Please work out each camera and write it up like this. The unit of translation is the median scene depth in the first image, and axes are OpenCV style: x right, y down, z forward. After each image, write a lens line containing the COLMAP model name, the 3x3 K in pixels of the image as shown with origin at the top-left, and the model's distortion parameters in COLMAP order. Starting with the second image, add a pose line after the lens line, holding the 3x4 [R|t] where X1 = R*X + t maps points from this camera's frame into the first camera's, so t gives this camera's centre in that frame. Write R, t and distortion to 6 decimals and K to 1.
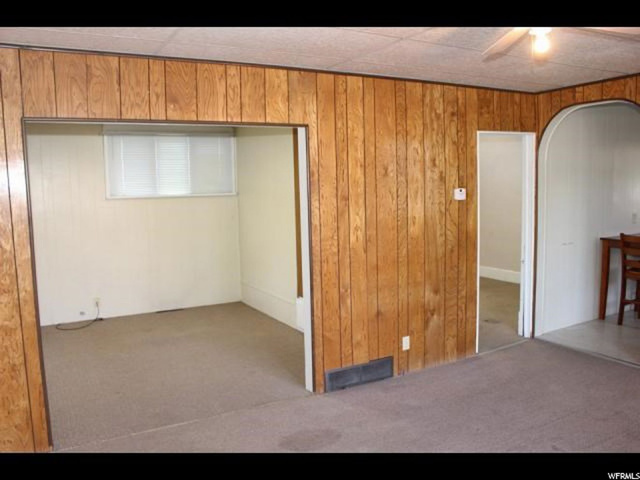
lens RADIAL K [[521.6, 0, 320.0], [0, 521.6, 240.0], [0, 0, 1]] dist [-0.165103, 0.126425]
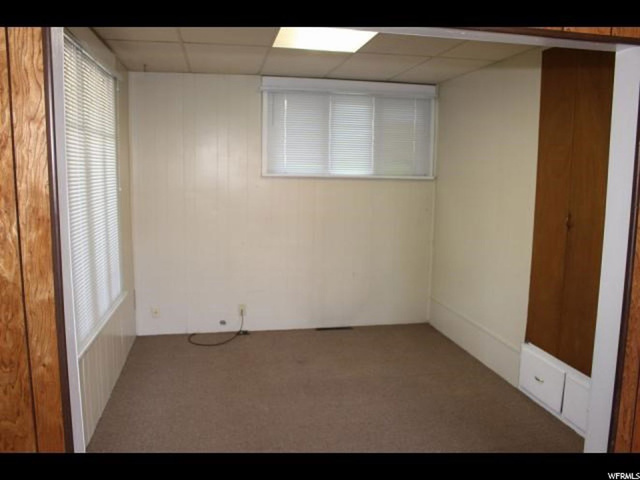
lens RADIAL K [[521.6, 0, 320.0], [0, 521.6, 240.0], [0, 0, 1]] dist [-0.165103, 0.126425]
pose [[0.946726, 0.078966, -0.312207, -0.035444], [-0.068136, 0.996640, 0.045466, -0.010772], [0.314748, -0.021771, 0.948925, 0.114541]]
